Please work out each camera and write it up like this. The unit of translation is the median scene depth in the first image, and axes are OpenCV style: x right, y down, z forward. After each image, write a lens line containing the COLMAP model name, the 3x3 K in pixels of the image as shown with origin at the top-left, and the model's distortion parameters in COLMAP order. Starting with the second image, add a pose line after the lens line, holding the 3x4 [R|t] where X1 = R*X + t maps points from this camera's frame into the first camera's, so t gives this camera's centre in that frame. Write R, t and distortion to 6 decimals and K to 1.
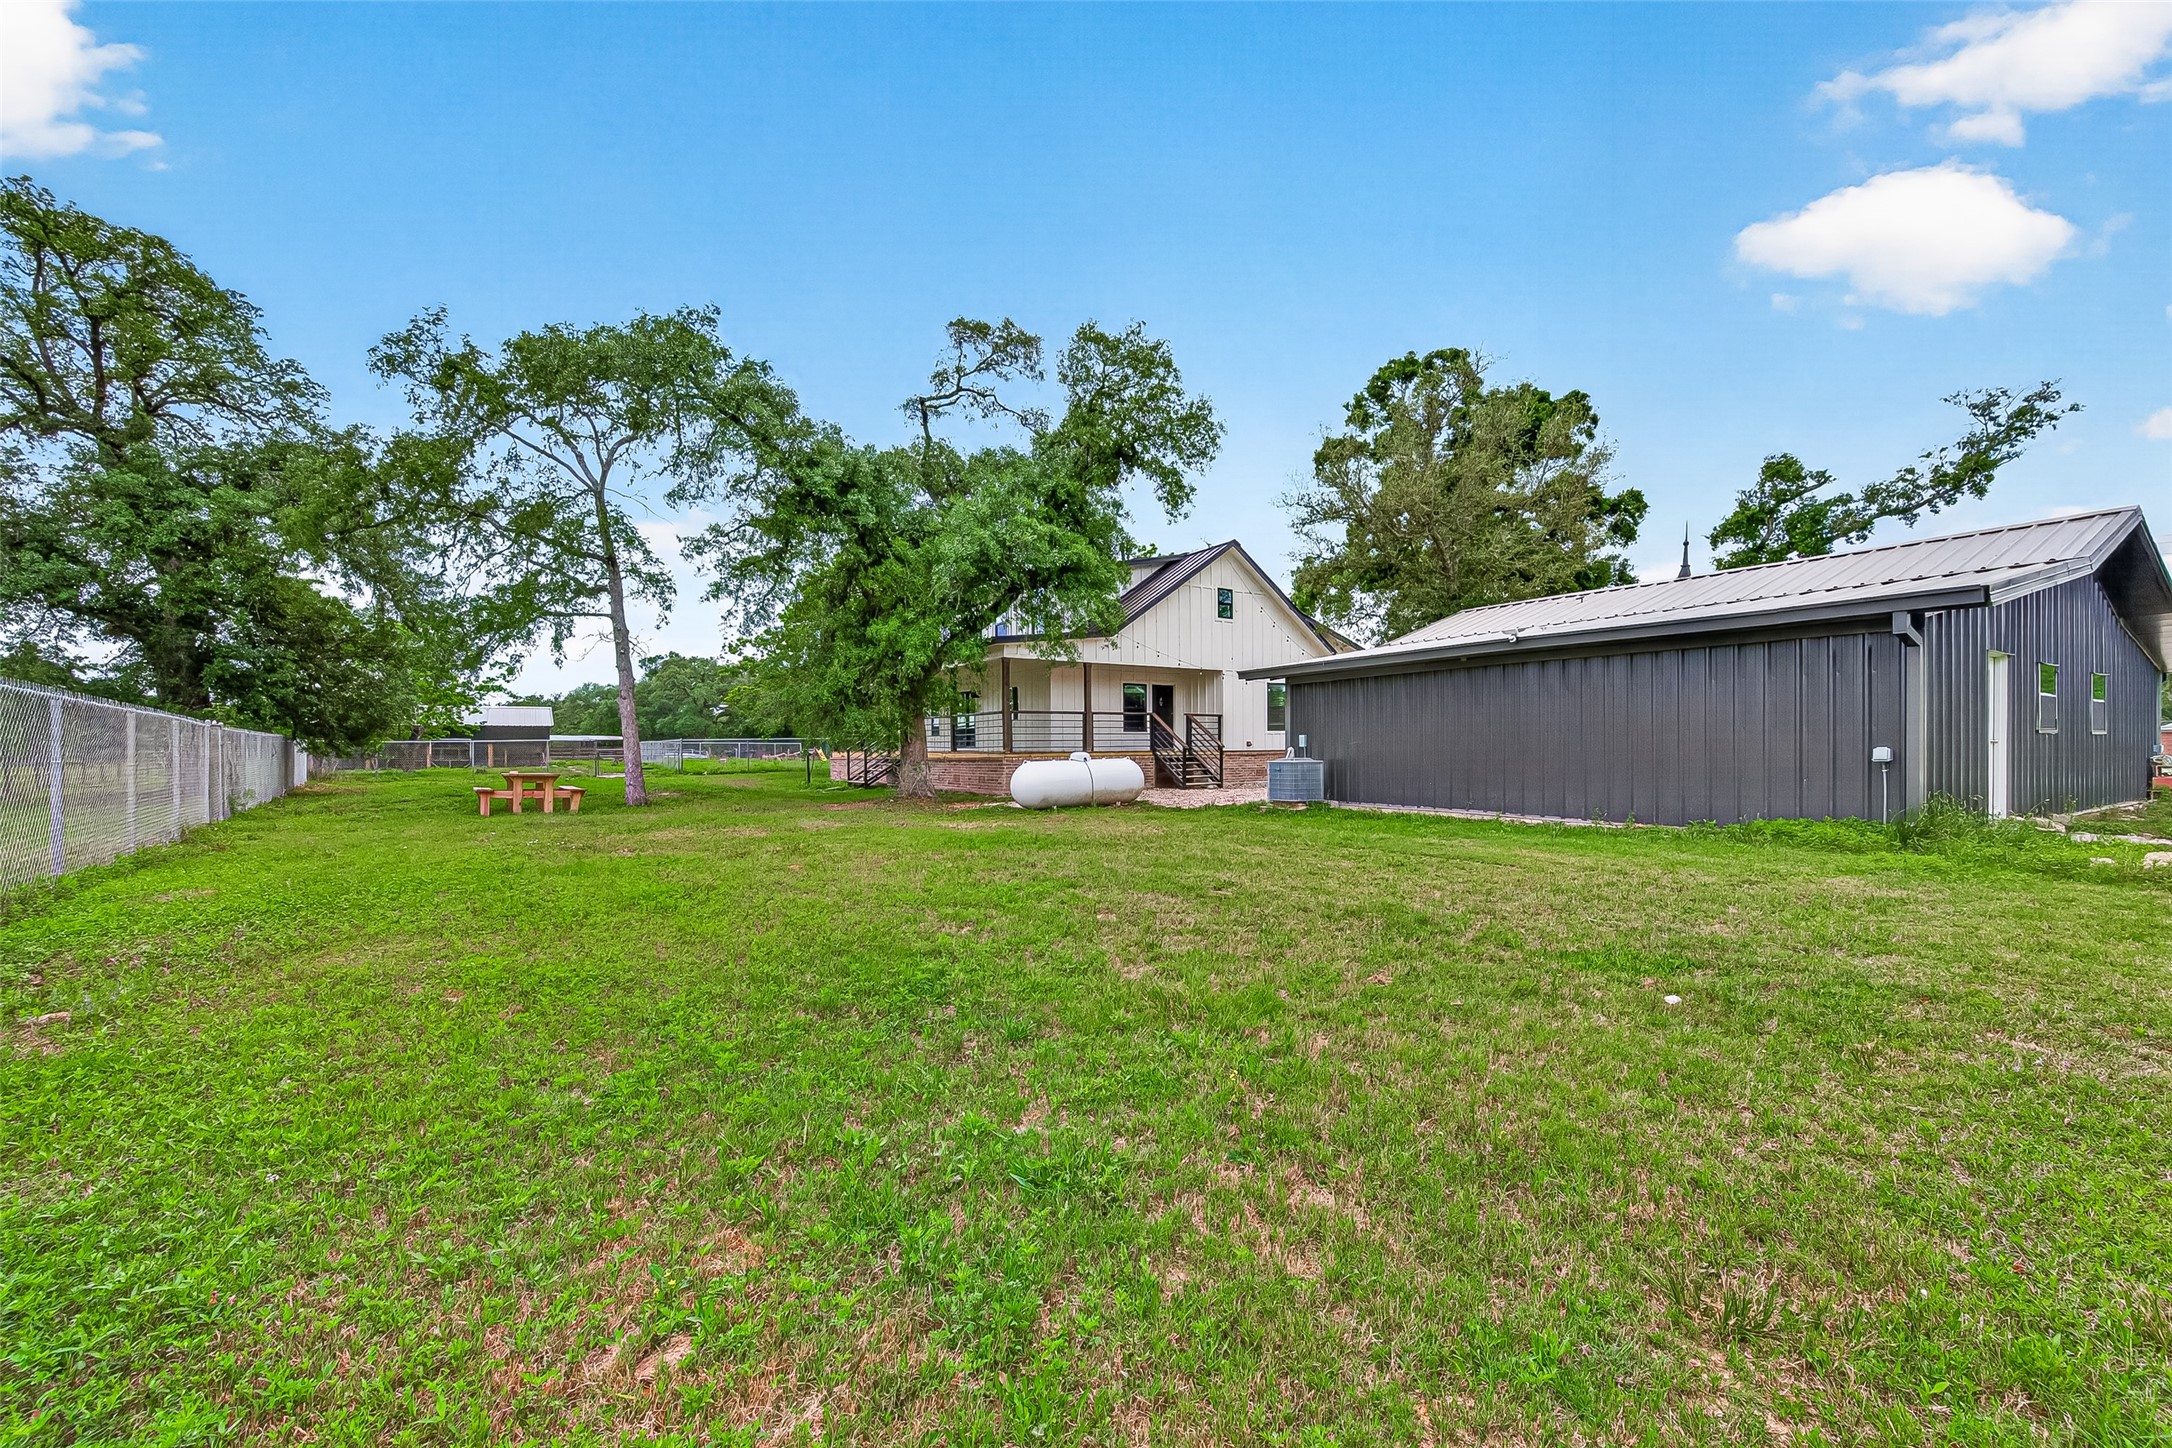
lens RADIAL K [[887.3, 0, 1092.2], [0, 887.3, 739.9], [0, 0, 1]] dist [-0.000898, 0.000066]
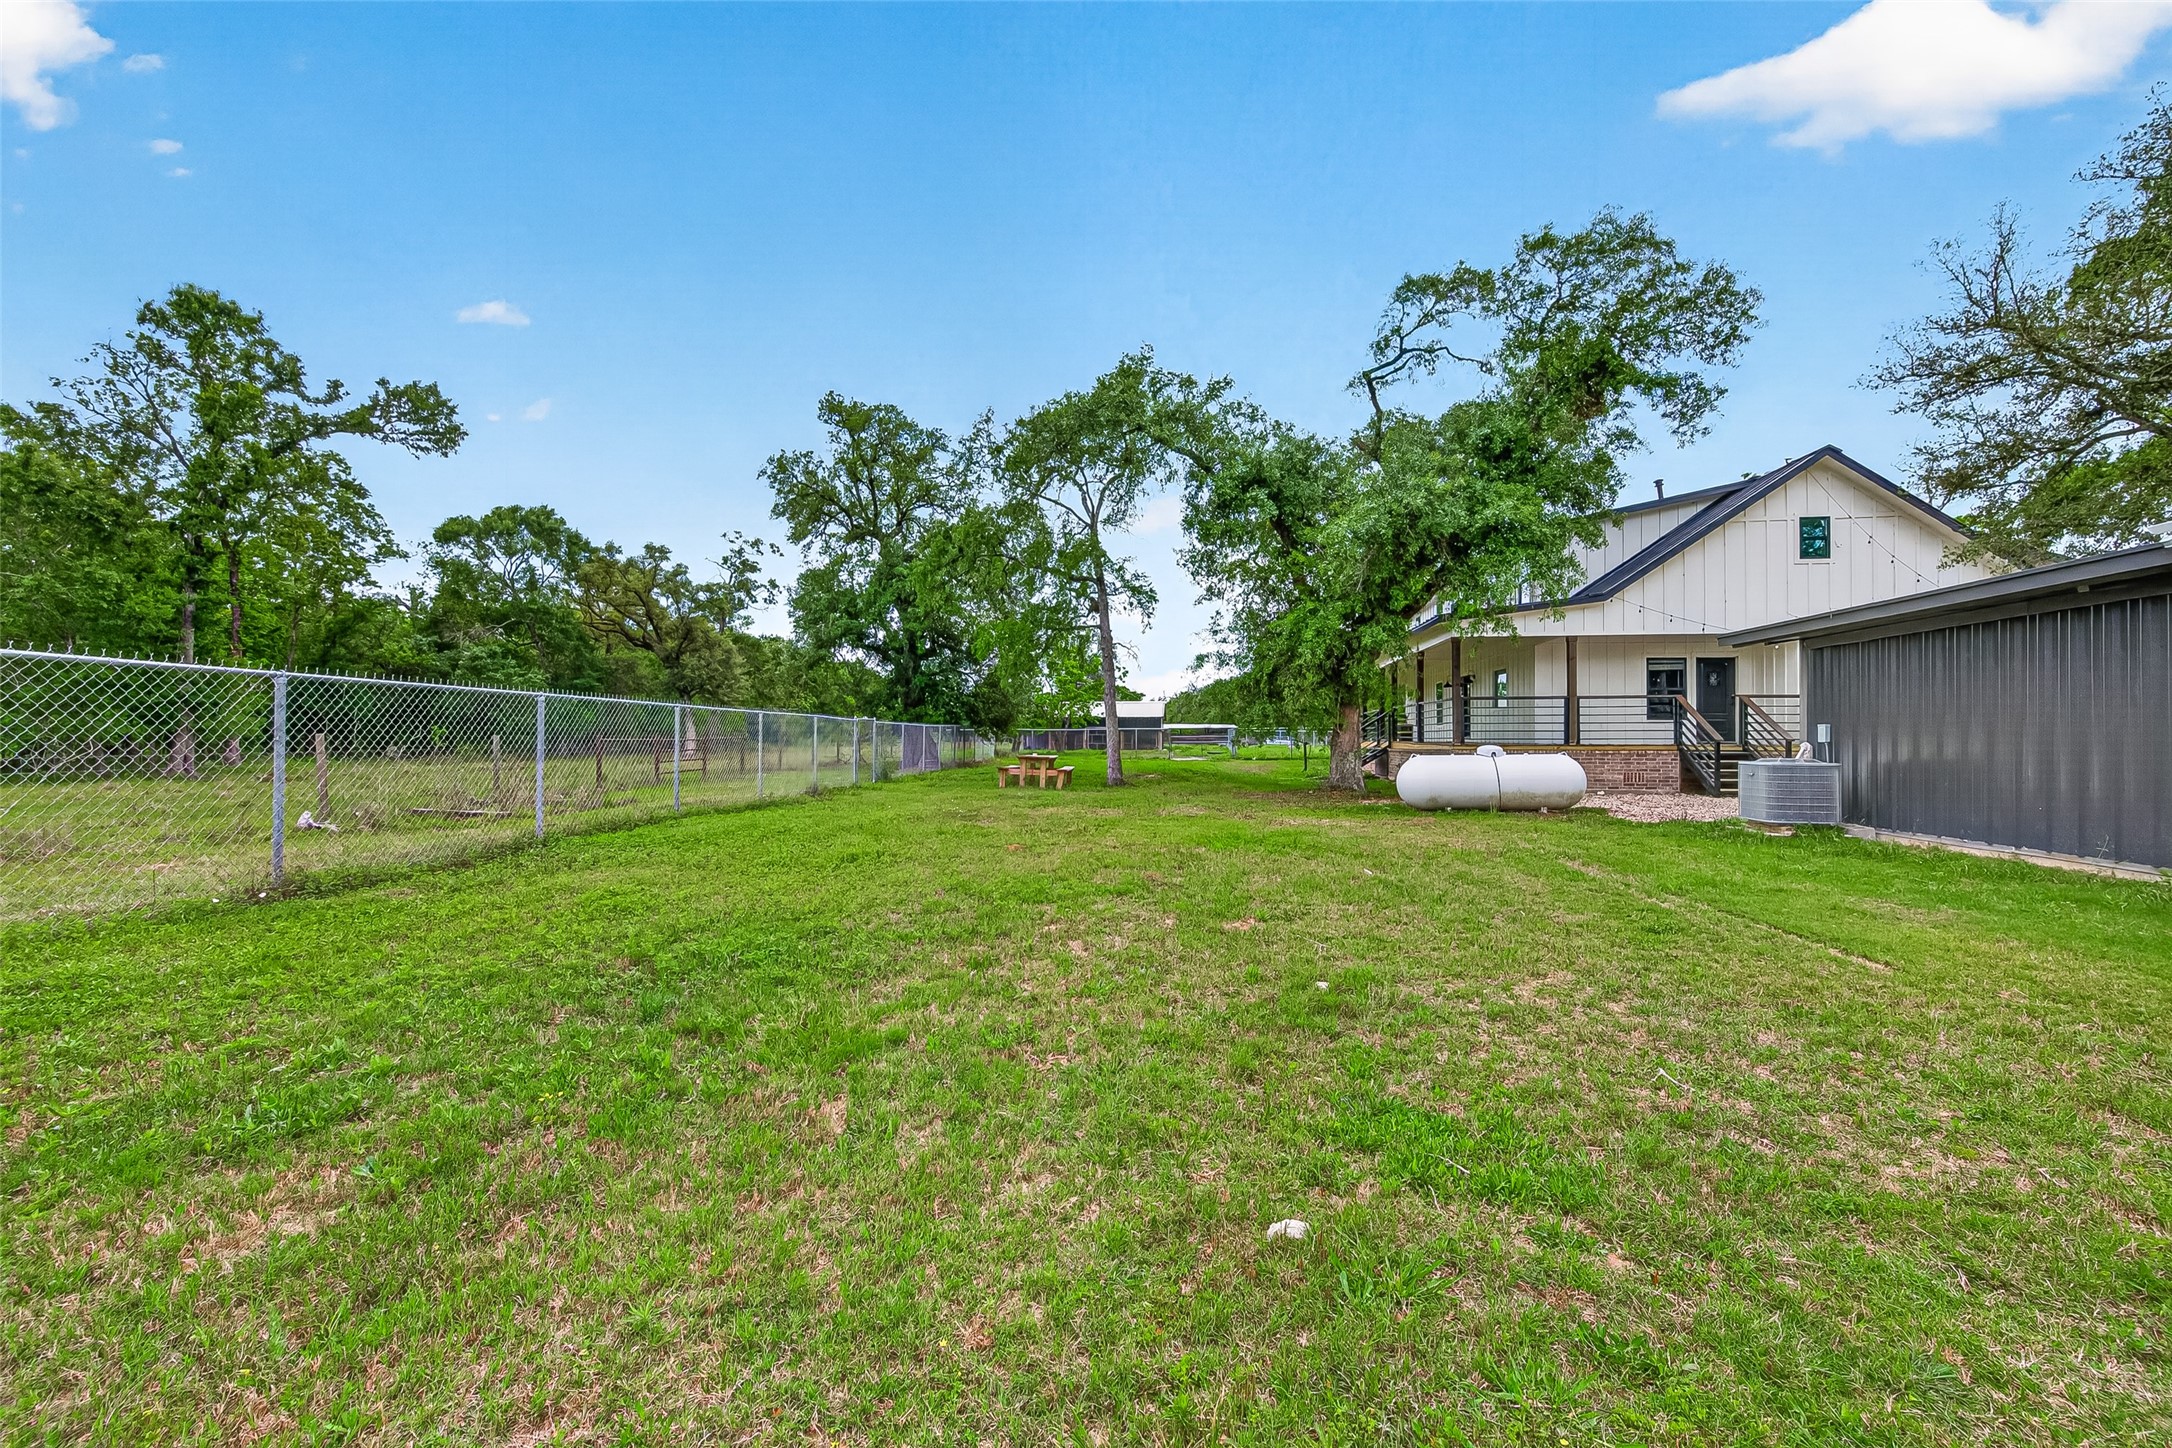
lens RADIAL K [[887.3, 0, 1088.1], [0, 887.3, 716.7], [0, 0, 1]] dist [-0.000898, 0.000066]
pose [[0.722016, -0.007255, -0.691838, 0.251665], [-0.000646, 0.999938, -0.011161, -0.003477], [0.691876, 0.008506, 0.721967, 0.107083]]
